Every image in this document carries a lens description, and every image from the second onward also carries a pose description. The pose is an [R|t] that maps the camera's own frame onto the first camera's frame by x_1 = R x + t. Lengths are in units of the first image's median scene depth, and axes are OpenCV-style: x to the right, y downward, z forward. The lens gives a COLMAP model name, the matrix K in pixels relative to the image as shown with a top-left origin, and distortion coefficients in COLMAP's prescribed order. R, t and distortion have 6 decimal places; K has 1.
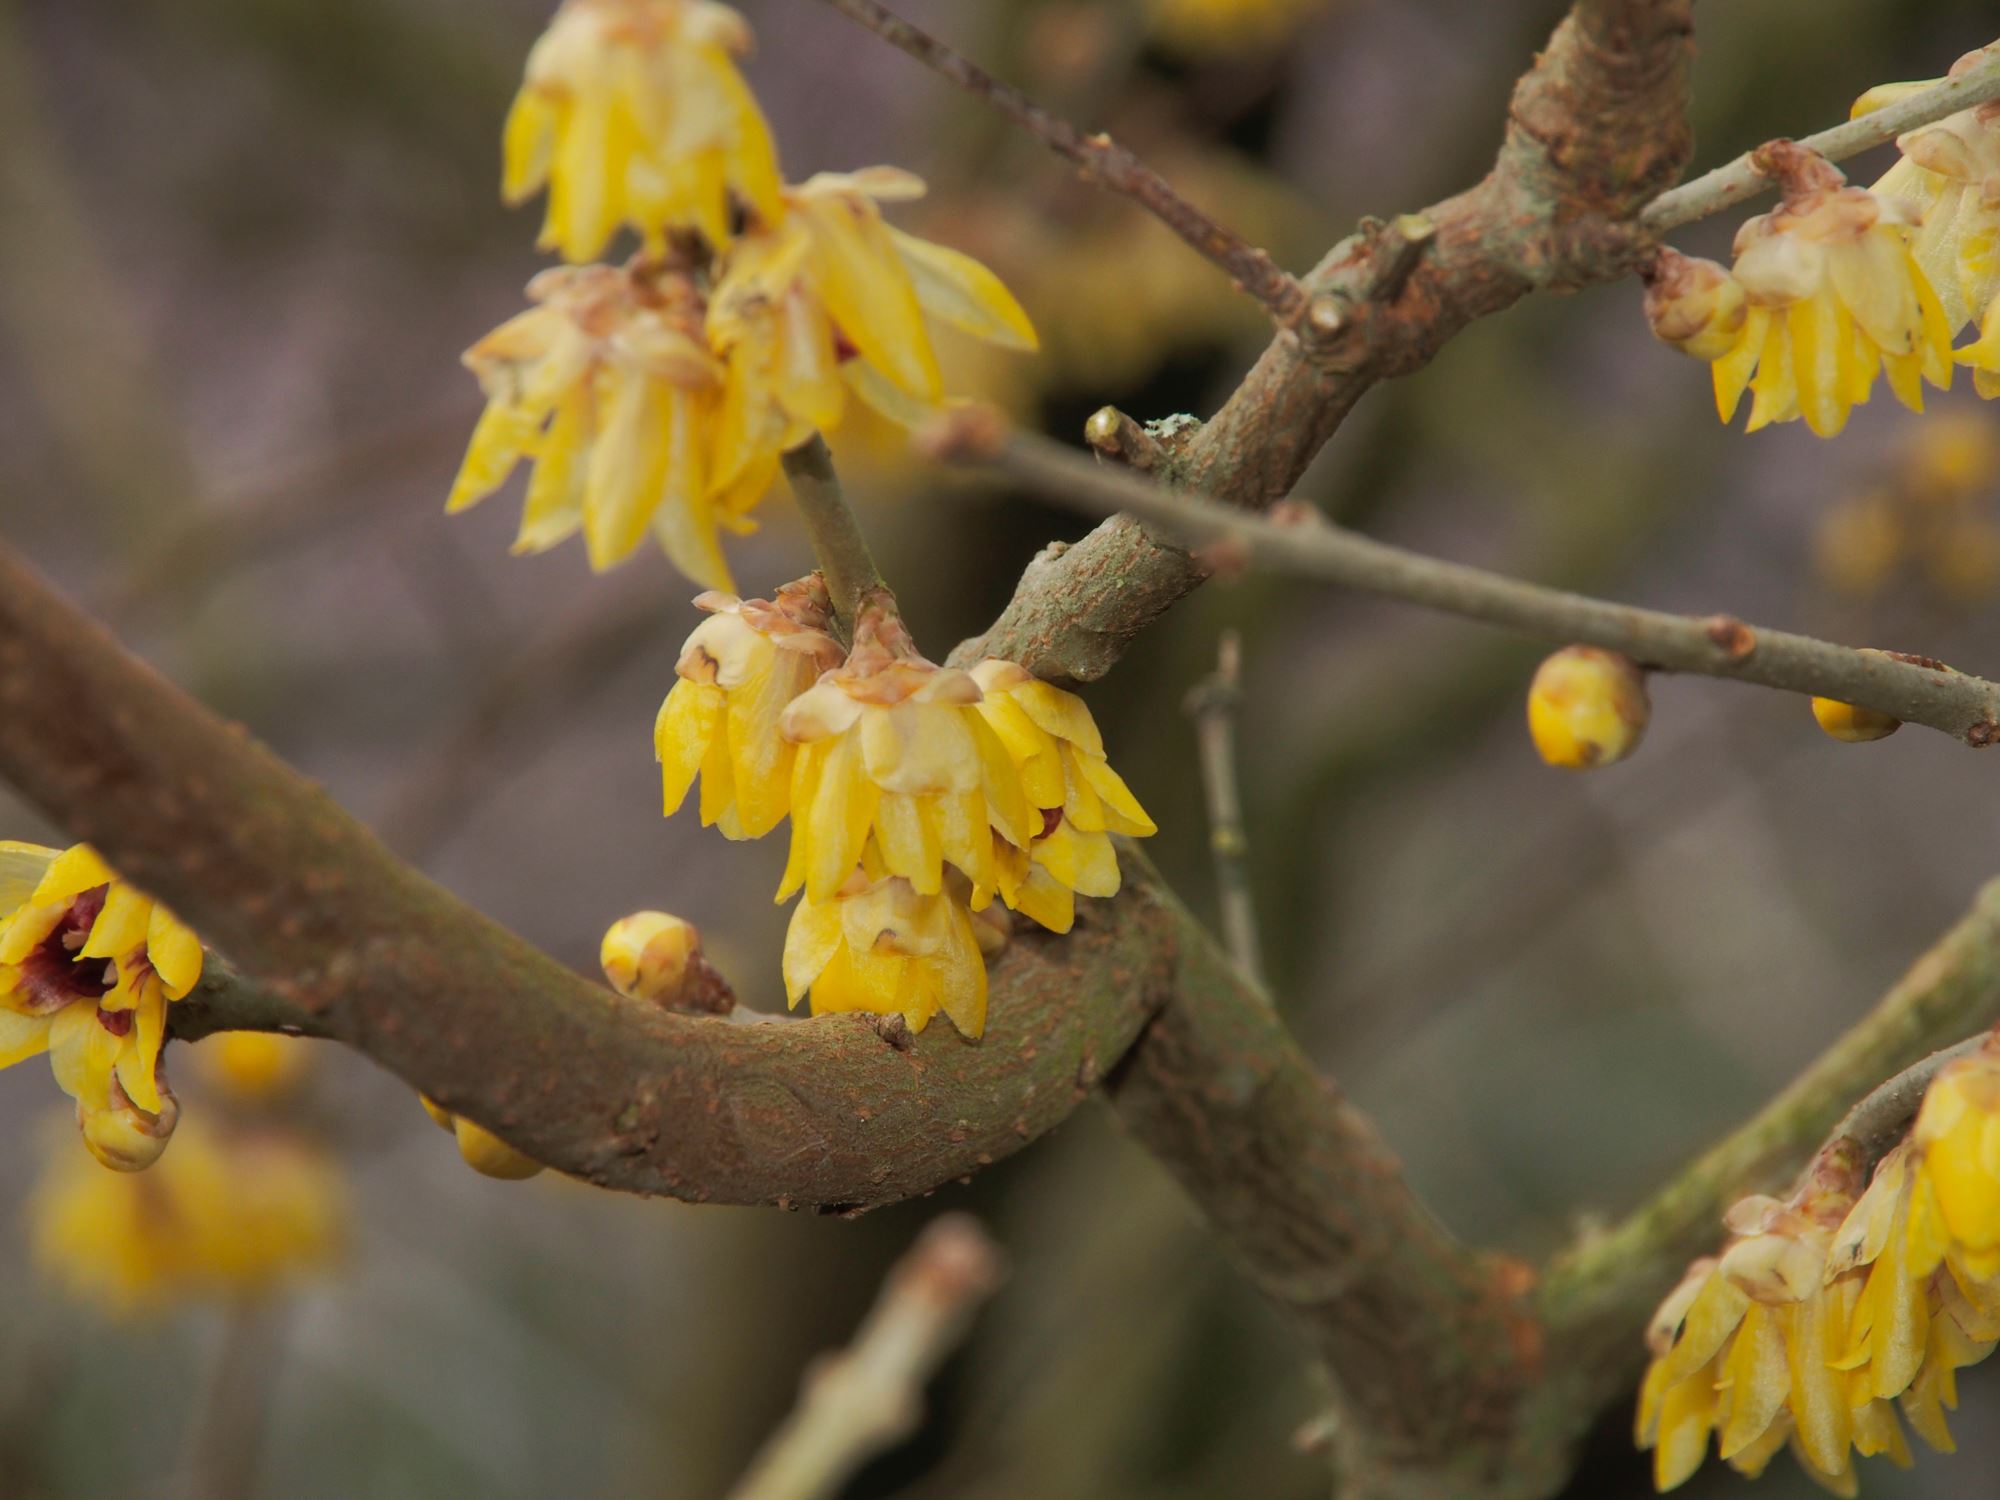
lens RADIAL K [[9310.5, 0, 1002.2], [0, 9310.5, 741.3], [0, 0, 1]] dist [-0.015259, 0.000000]
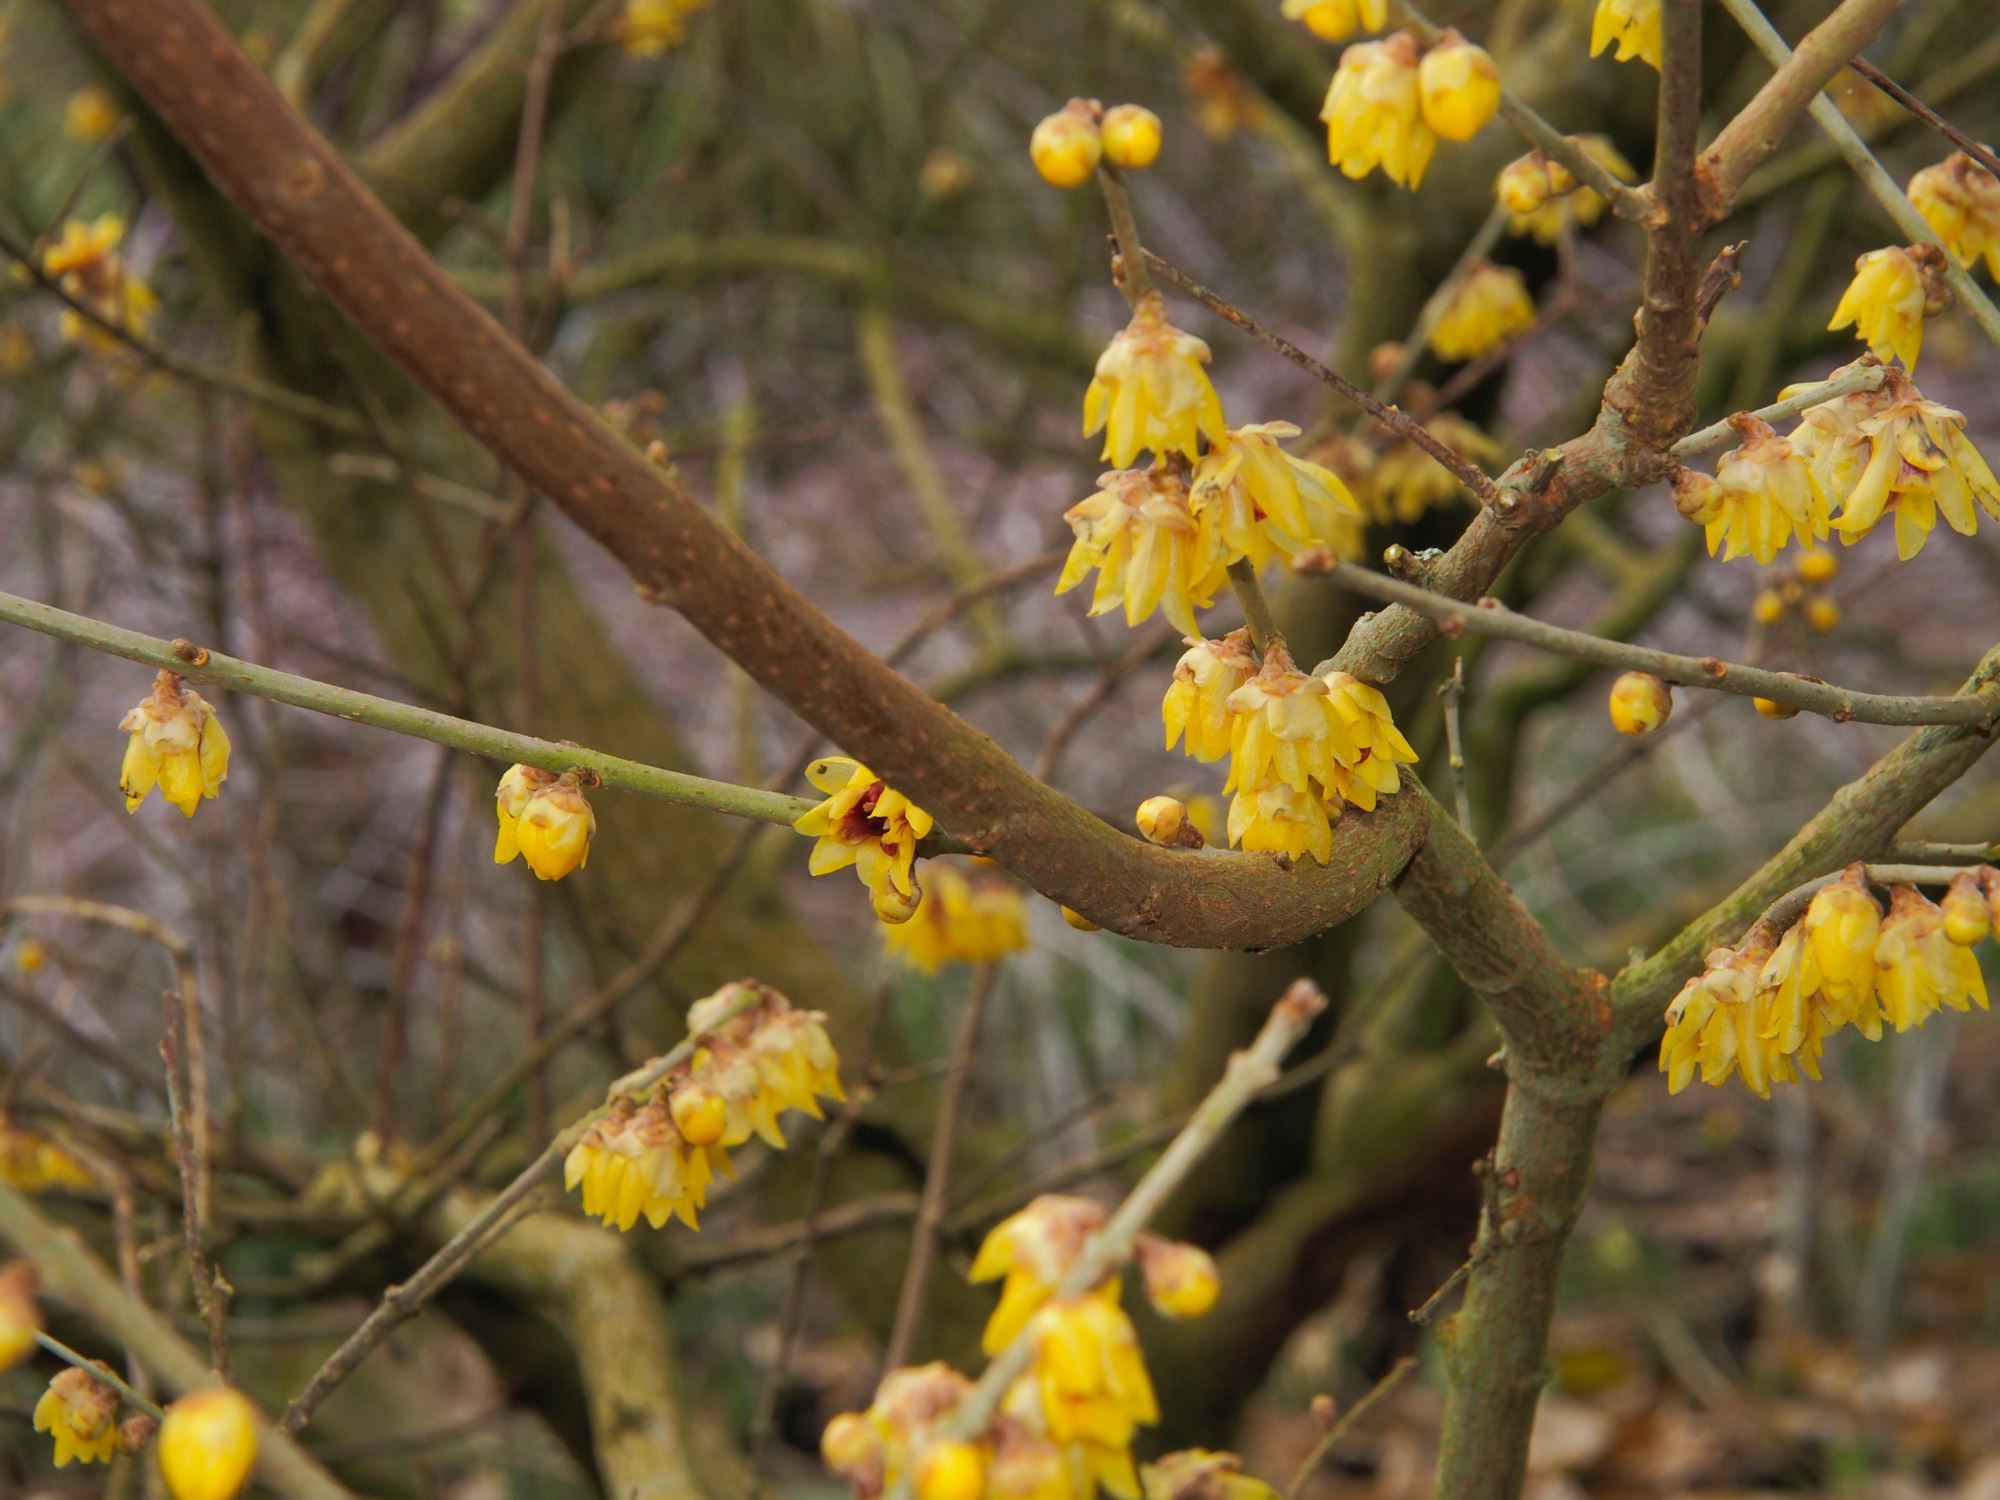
lens RADIAL K [[6611.8, 0, 999.9], [0, 6611.8, 758.1], [0, 0, 1]] dist [-0.146817, 0.000000]
pose [[0.999178, 0.012426, -0.038592, -0.017529], [-0.012891, 0.999847, -0.011820, 0.026402], [0.038439, 0.012307, 0.999185, -0.388009]]
